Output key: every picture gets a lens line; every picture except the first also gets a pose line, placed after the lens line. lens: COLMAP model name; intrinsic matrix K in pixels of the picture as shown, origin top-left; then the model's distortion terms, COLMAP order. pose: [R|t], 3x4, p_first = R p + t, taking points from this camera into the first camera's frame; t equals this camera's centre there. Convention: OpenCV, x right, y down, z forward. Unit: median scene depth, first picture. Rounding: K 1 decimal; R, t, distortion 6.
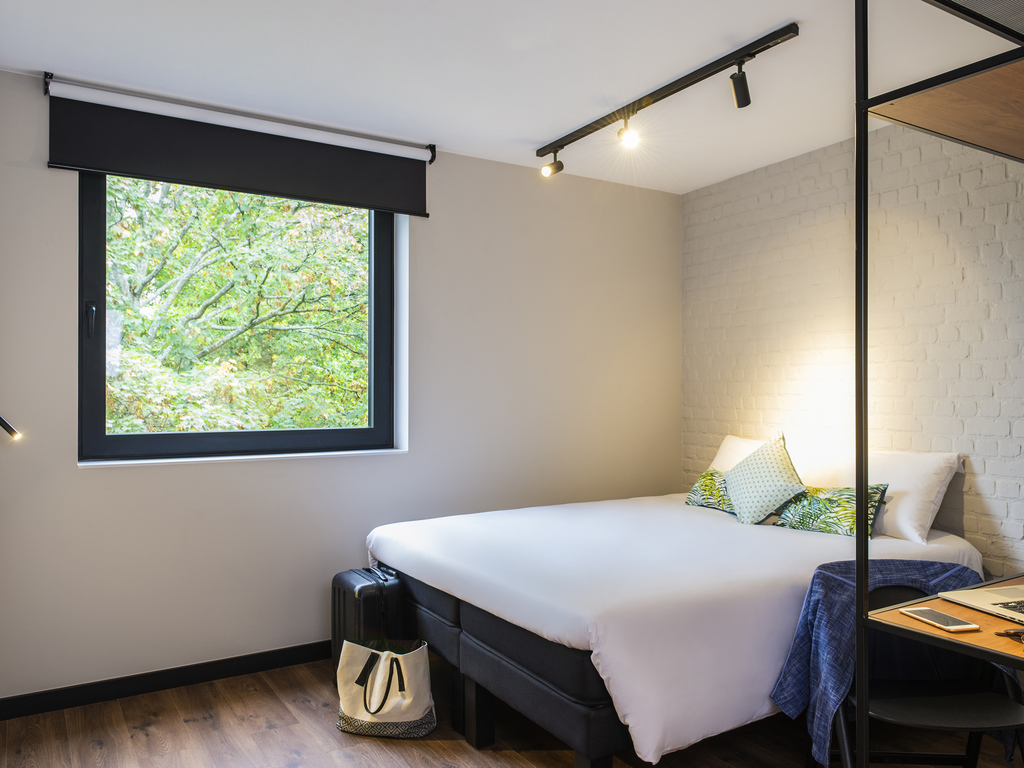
lens RADIAL K [[764.0, 0, 512.0], [0, 764.0, 384.0], [0, 0, 1]] dist [0.007516, 0.000777]
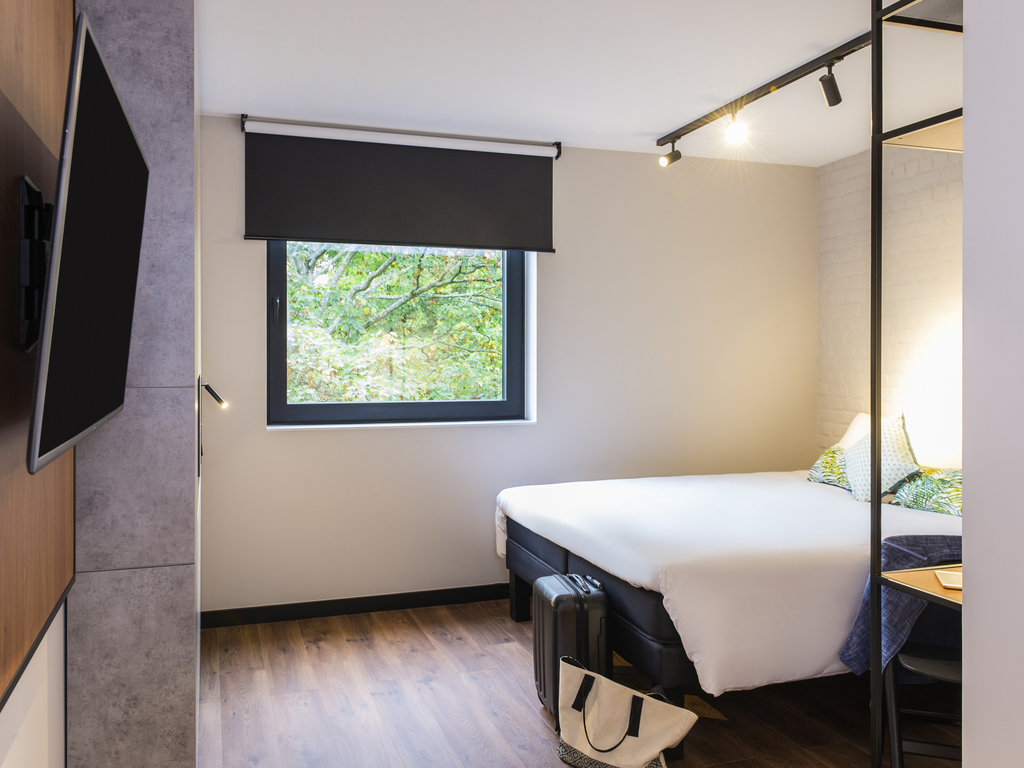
lens RADIAL K [[859.9, 0, 509.1], [0, 859.9, 361.5], [0, 0, 1]] dist [0.050833, -0.003174]
pose [[0.973496, 0.003414, -0.228677, 0.116894], [0.001702, 0.999753, 0.022168, -0.029884], [0.228697, -0.021969, 0.973250, -0.231218]]
